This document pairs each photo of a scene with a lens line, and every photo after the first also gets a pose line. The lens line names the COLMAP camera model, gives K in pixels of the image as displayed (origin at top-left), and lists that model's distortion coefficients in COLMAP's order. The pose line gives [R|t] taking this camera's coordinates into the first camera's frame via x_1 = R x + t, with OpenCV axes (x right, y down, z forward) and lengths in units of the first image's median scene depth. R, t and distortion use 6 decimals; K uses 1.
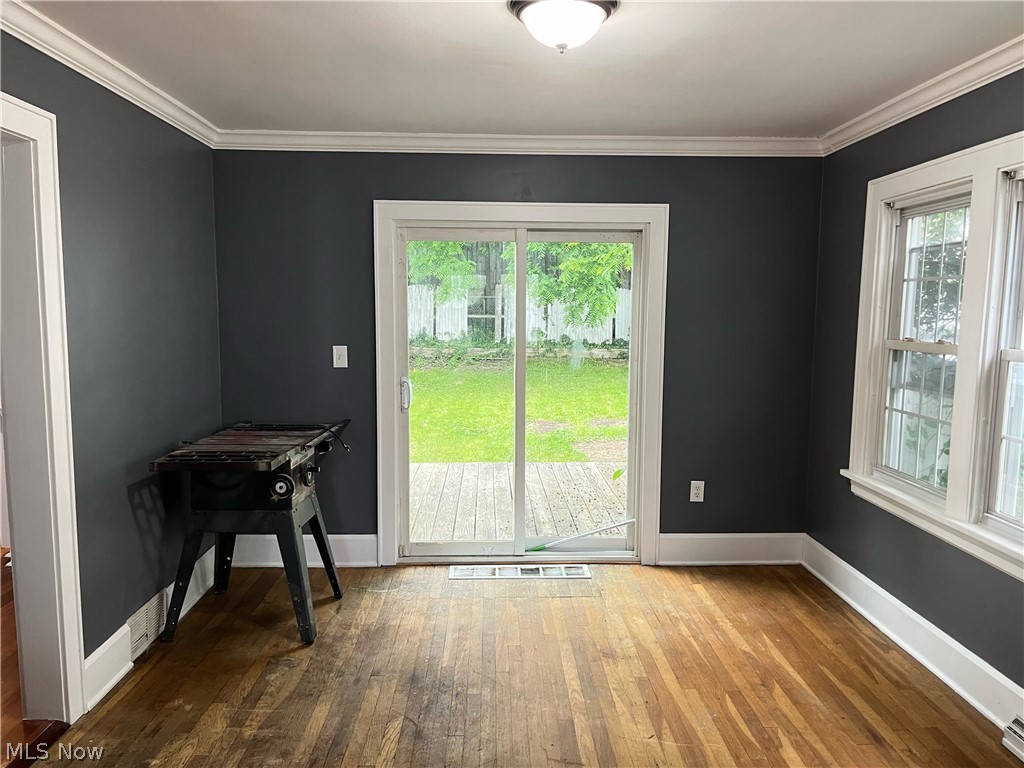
lens RADIAL K [[771.0, 0, 512.0], [0, 771.0, 391.3], [0, 0, 1]] dist [0.048569, -0.036690]
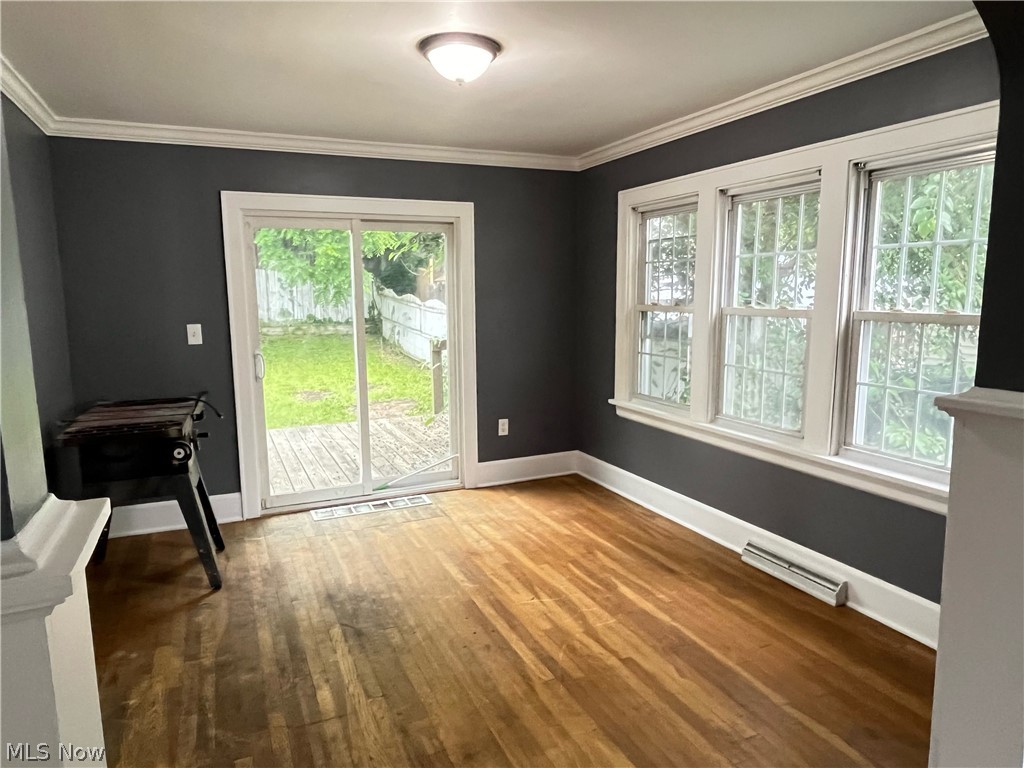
lens RADIAL K [[669.0, 0, 510.7], [0, 669.0, 381.1], [0, 0, 1]] dist [0.003903, -0.002333]
pose [[0.926877, -0.068741, 0.369018, -0.190789], [0.058291, 0.997522, 0.039408, 0.011451], [-0.370812, -0.015016, 0.928587, -0.049004]]
